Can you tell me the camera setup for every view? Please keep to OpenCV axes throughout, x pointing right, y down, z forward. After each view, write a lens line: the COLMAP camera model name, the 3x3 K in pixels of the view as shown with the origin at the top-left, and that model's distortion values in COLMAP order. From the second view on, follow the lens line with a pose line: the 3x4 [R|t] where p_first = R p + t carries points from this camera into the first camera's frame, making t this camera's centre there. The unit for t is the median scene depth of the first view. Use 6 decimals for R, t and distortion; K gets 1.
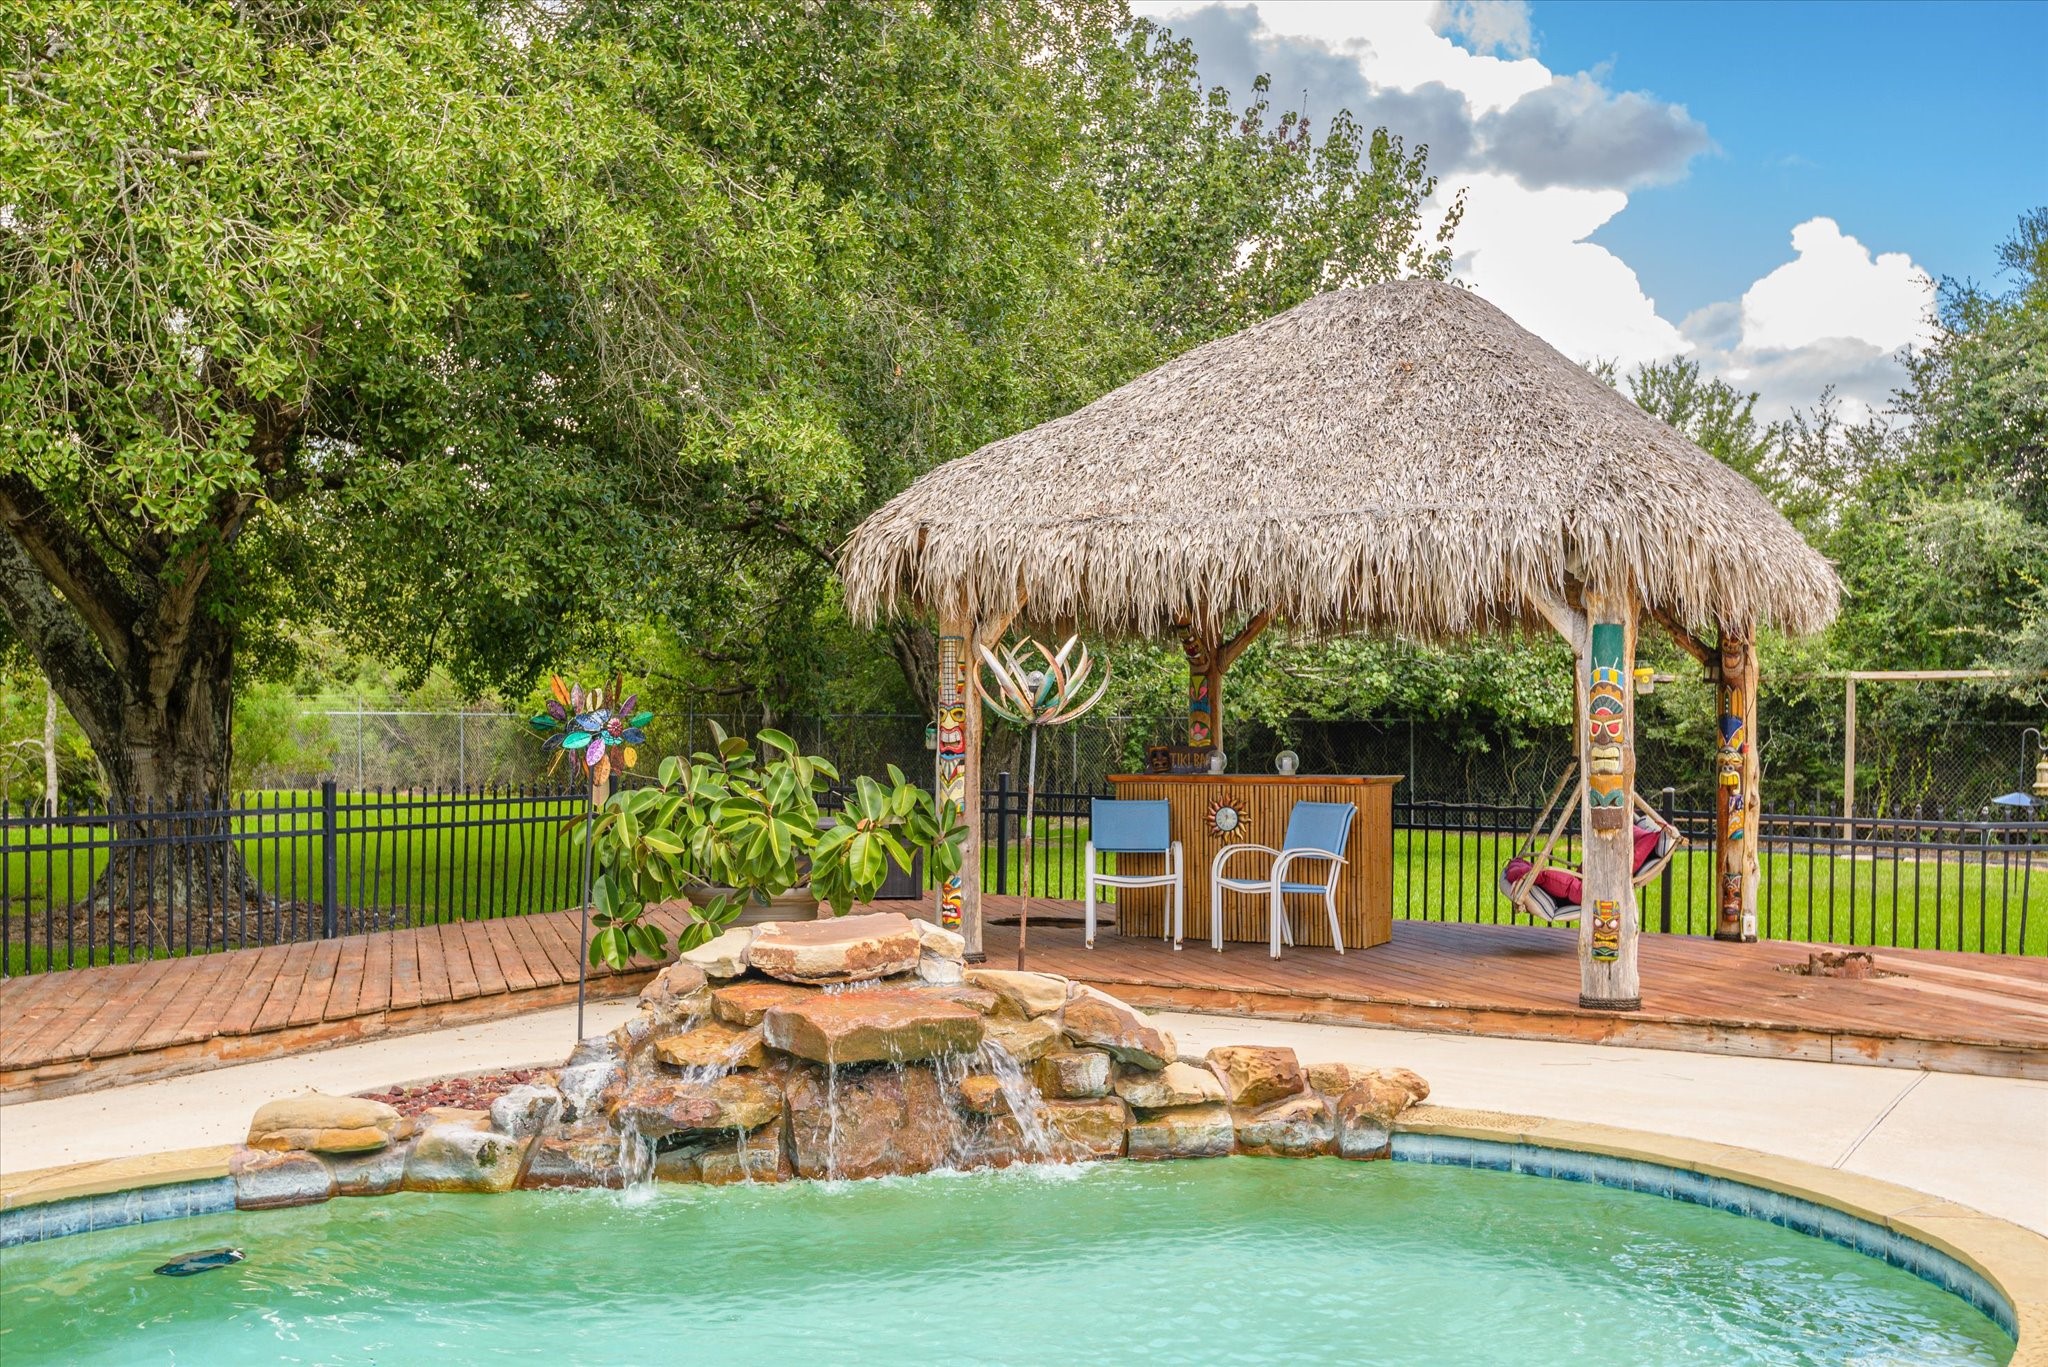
lens RADIAL K [[2015.2, 0, 1001.1], [0, 2015.2, 740.8], [0, 0, 1]] dist [0.005672, 0.015839]
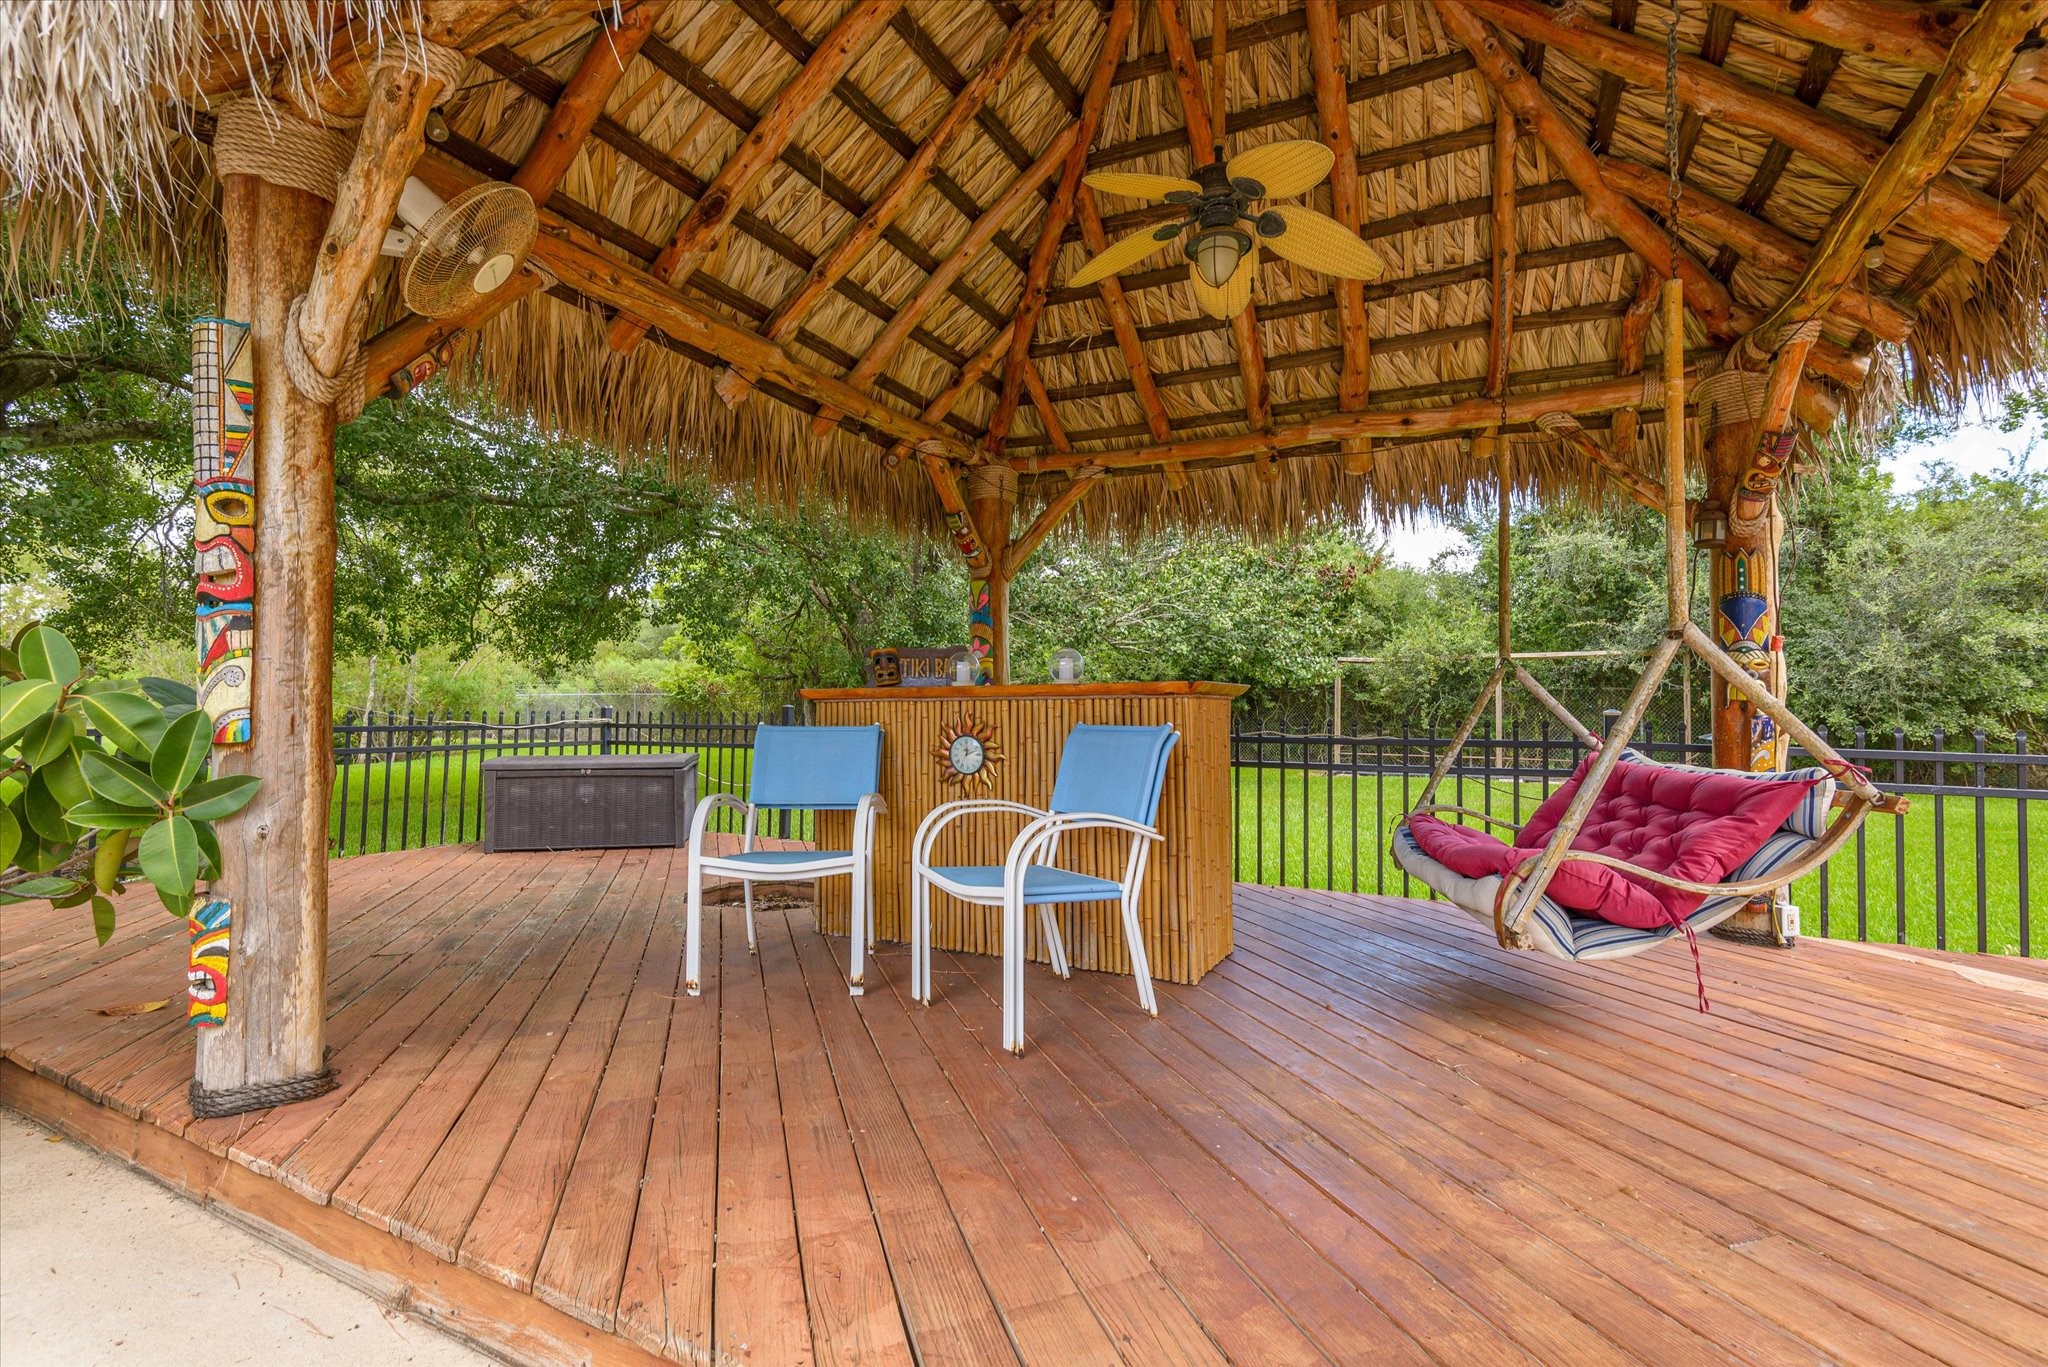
lens RADIAL K [[955.5, 0, 1024.0], [0, 955.5, 683.5], [0, 0, 1]] dist [0.026643, -0.000127]
pose [[0.999454, -0.001314, 0.033007, 0.139698], [0.002510, 0.999340, -0.036233, 0.031990], [-0.032938, 0.036296, 0.998798, 0.822295]]
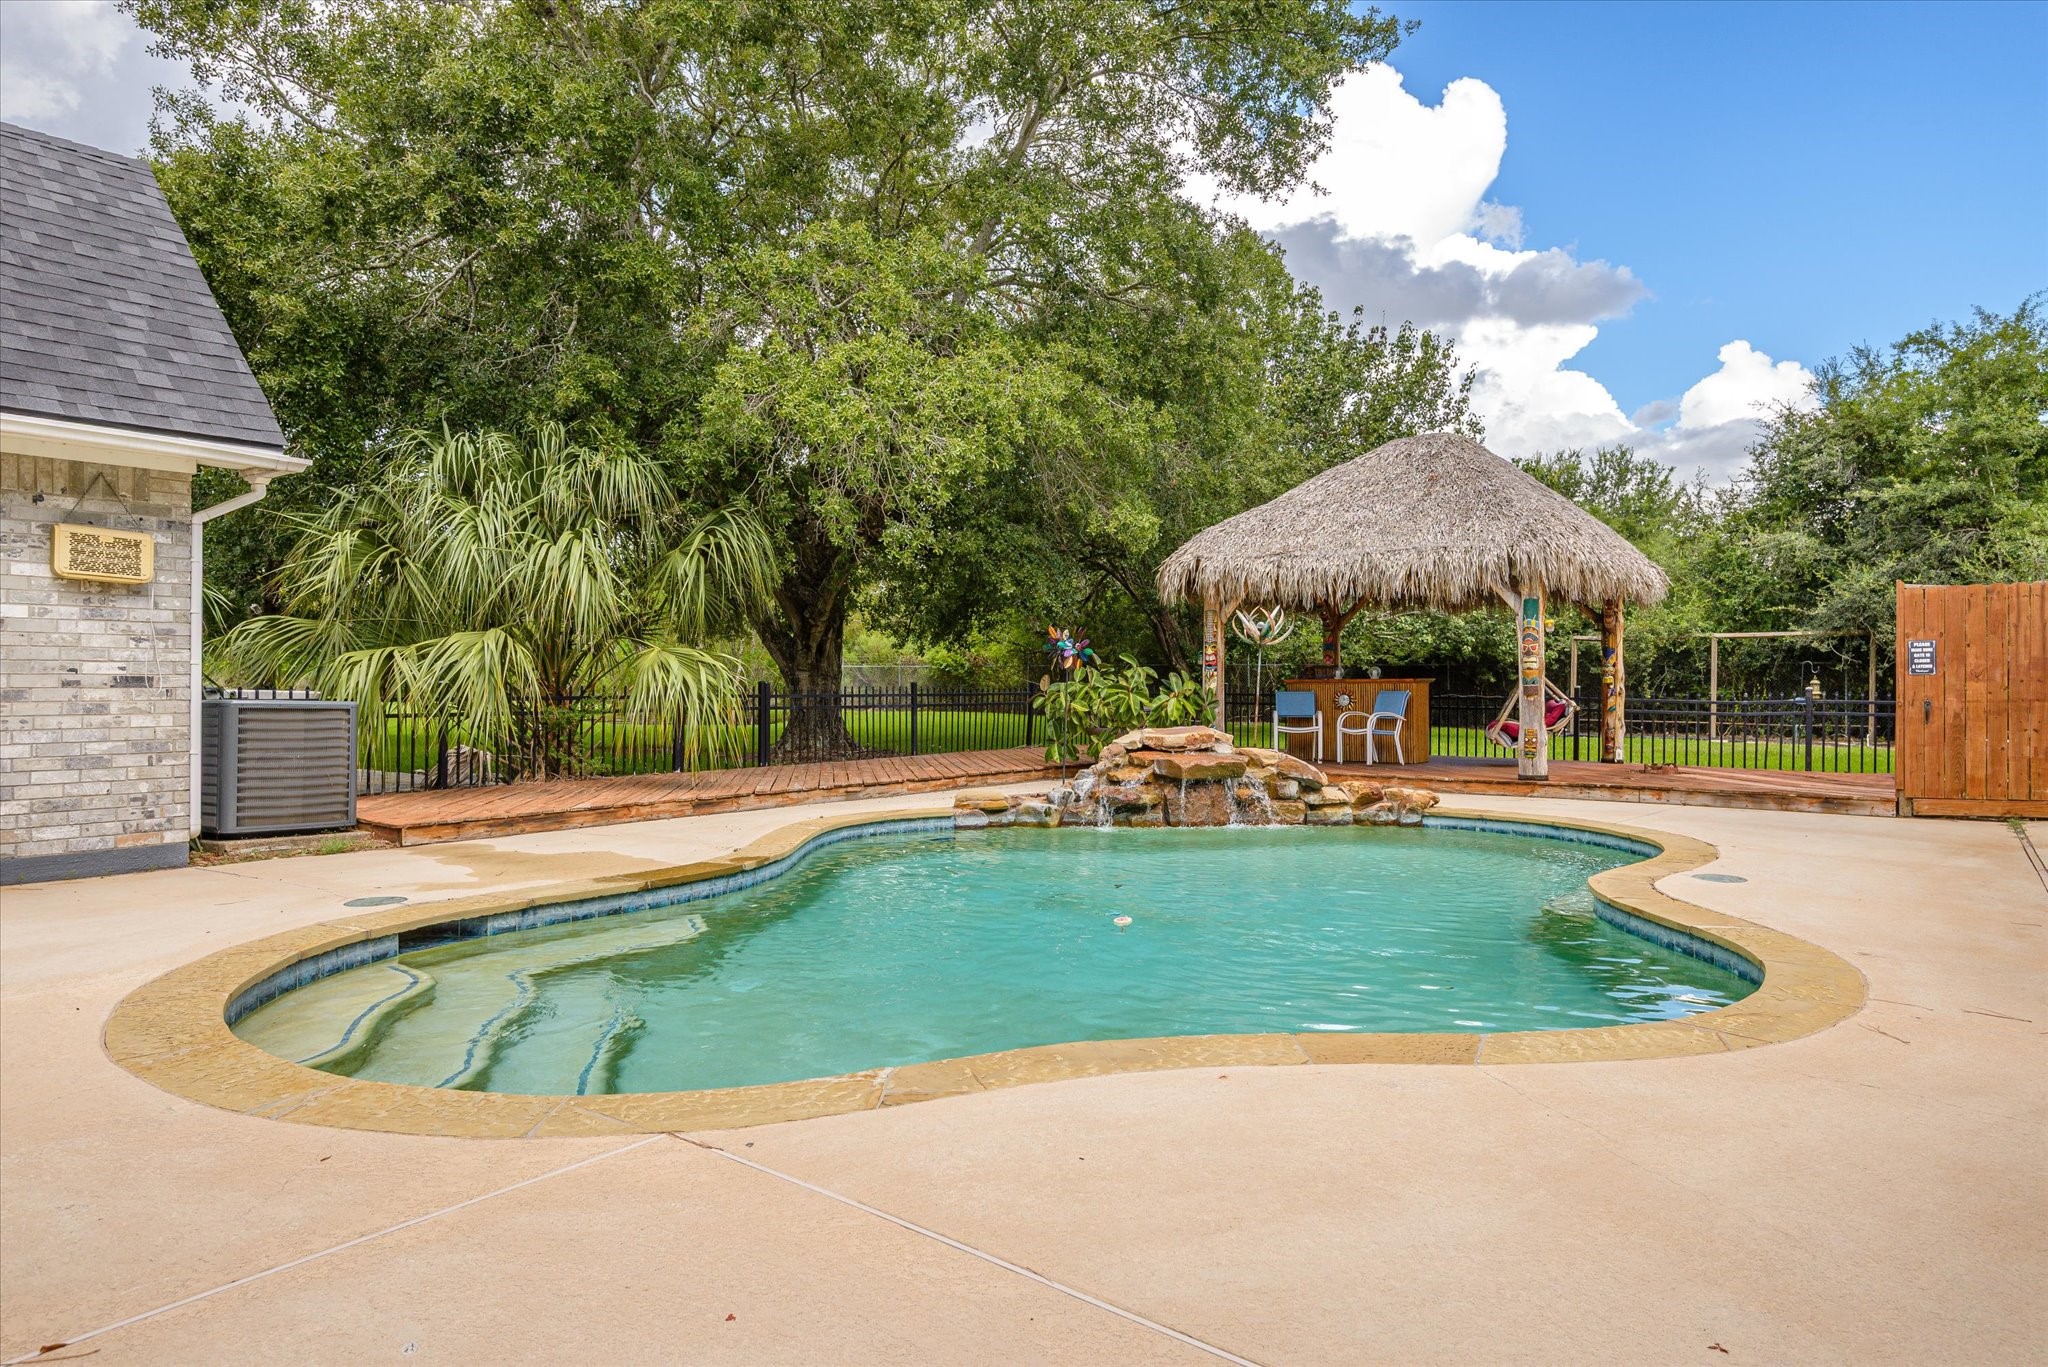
lens RADIAL K [[1233.8, 0, 1024.0], [0, 1233.8, 683.5], [0, 0, 1]] dist [0.018118, -0.001840]
pose [[0.990966, -0.002872, -0.134084, -0.046806], [0.002260, 0.999986, -0.004719, 0.031487], [0.134096, 0.004373, 0.990959, -0.316731]]
